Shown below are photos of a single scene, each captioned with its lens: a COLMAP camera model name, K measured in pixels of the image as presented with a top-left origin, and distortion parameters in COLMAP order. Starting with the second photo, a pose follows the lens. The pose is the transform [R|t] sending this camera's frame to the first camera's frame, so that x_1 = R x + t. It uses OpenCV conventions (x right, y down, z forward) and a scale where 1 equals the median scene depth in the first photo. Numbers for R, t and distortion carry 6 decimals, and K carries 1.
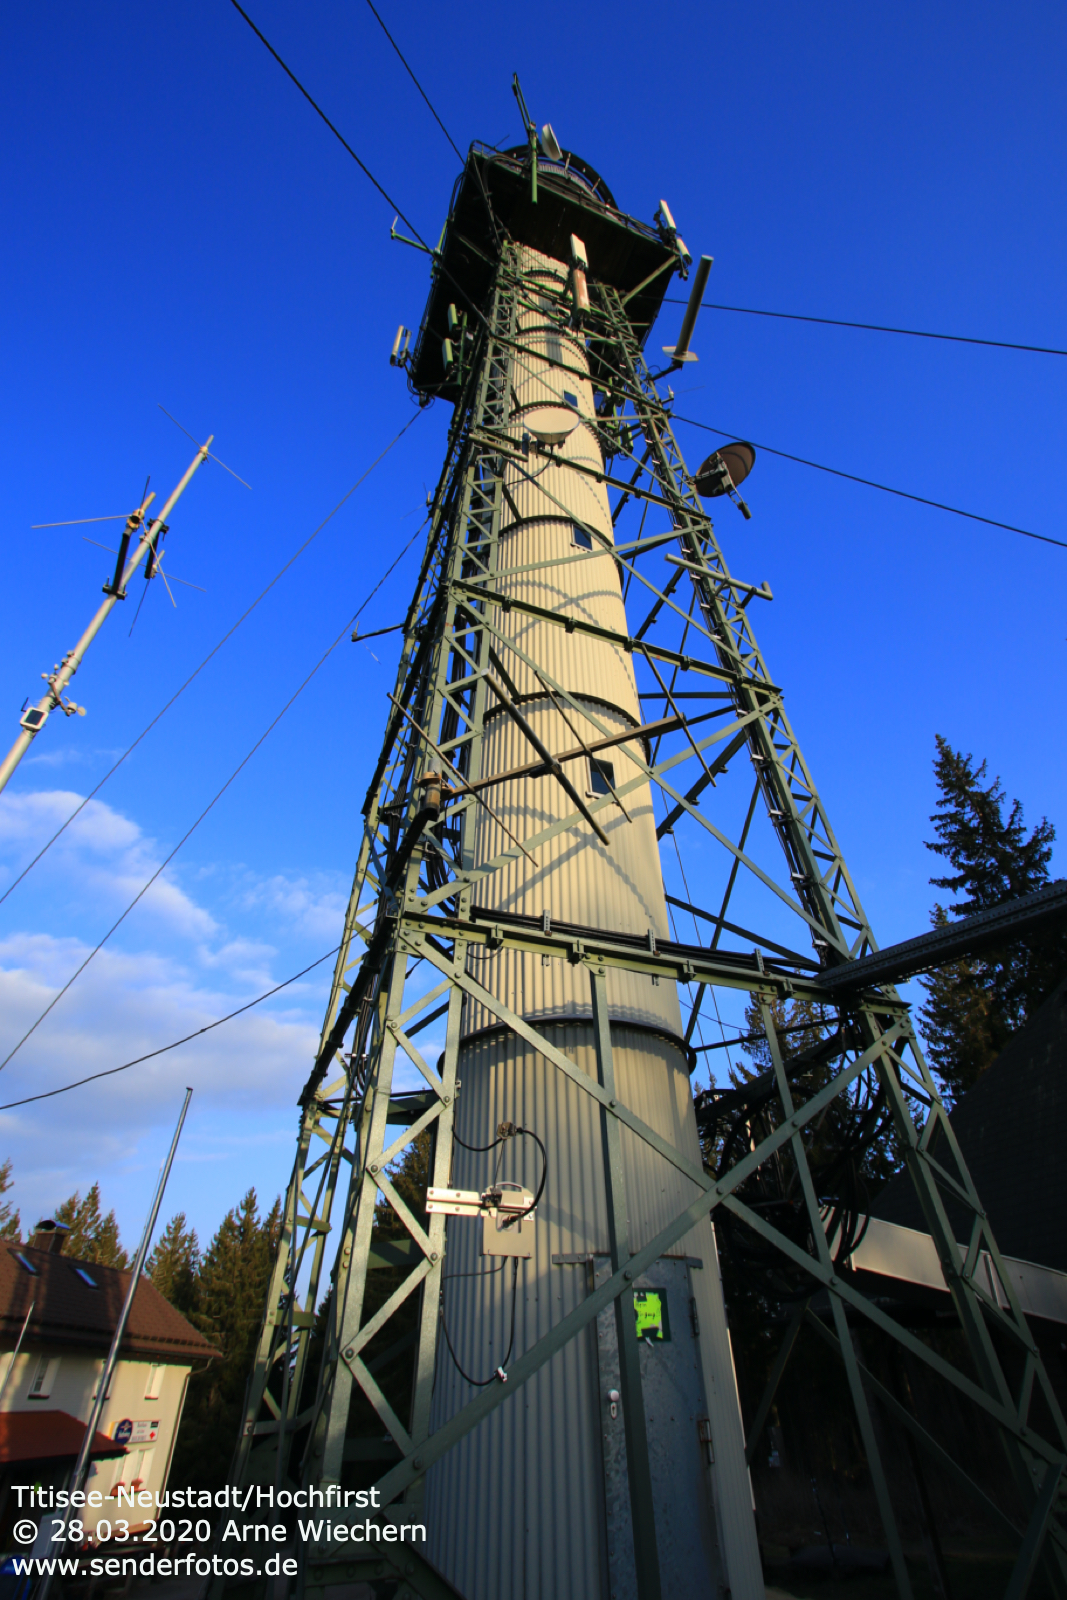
lens RADIAL K [[731.7, 0, 539.8], [0, 731.7, 809.2], [0, 0, 1]] dist [-0.015204, 0.000561]
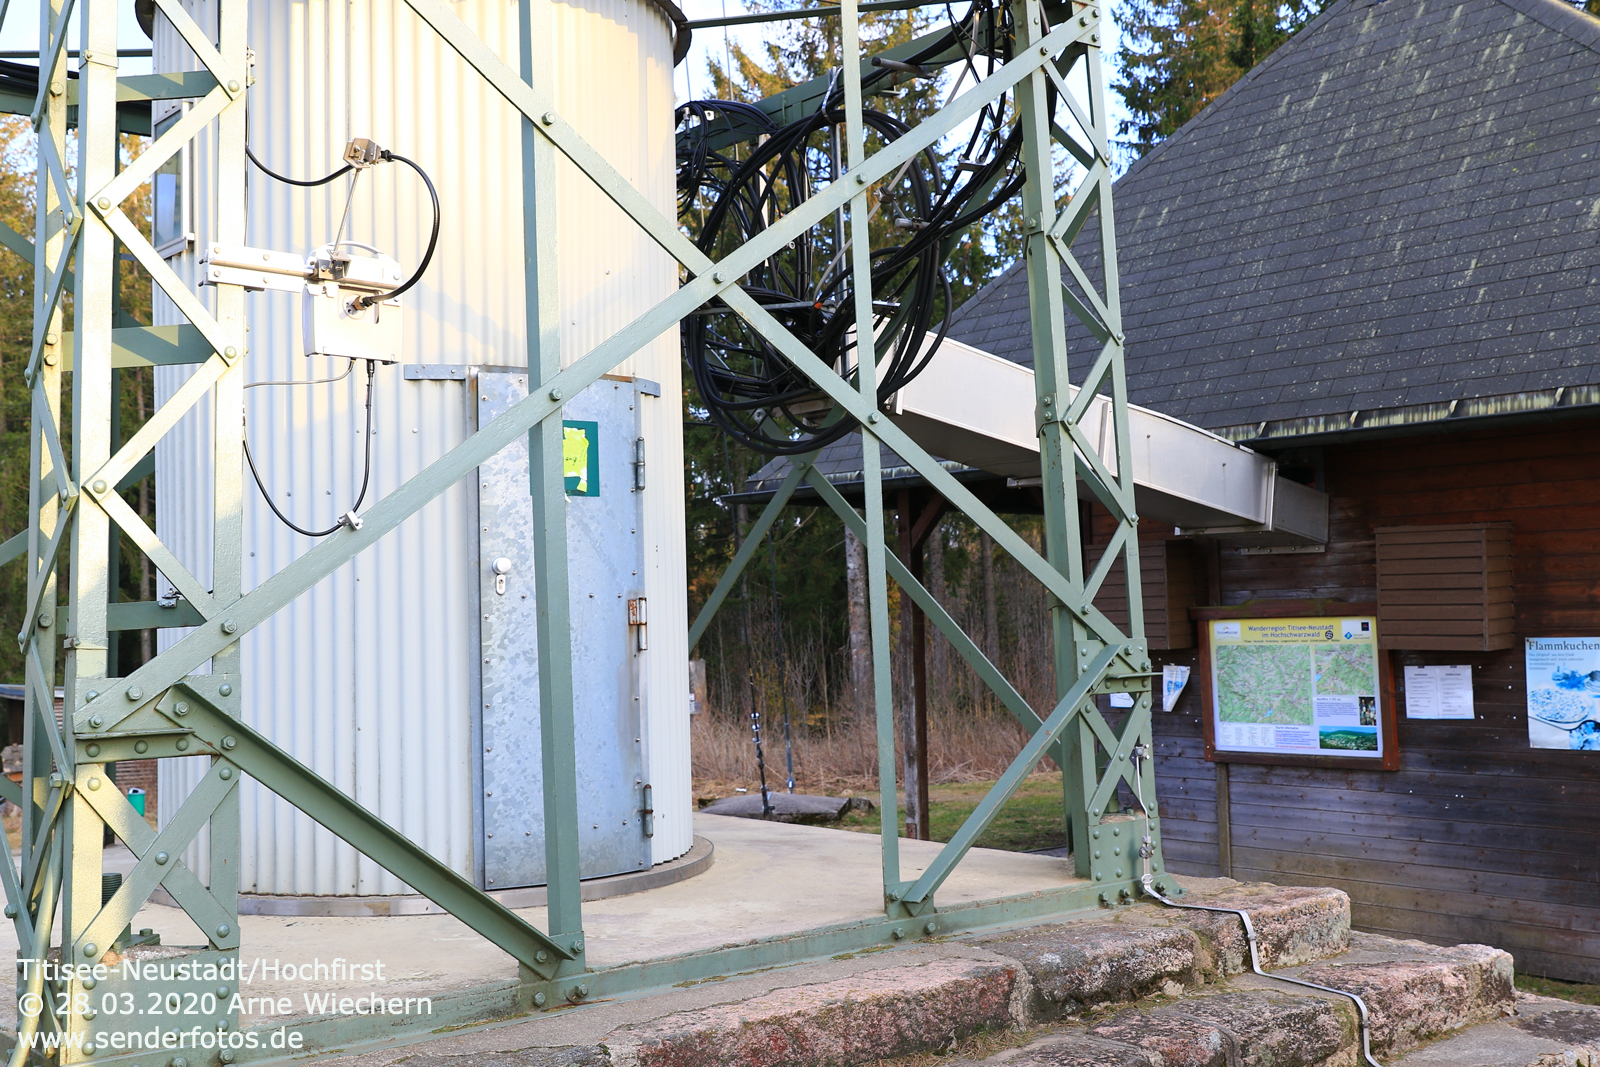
lens RADIAL K [[1778.7, 0, 802.4], [0, 1778.7, 532.4], [0, 0, 1]] dist [-0.000293, 0.000000]
pose [[0.950922, 0.009767, 0.309276, -0.115811], [-0.187890, 0.812369, 0.552046, -0.095546], [-0.245854, -0.583063, 0.774335, -0.209873]]
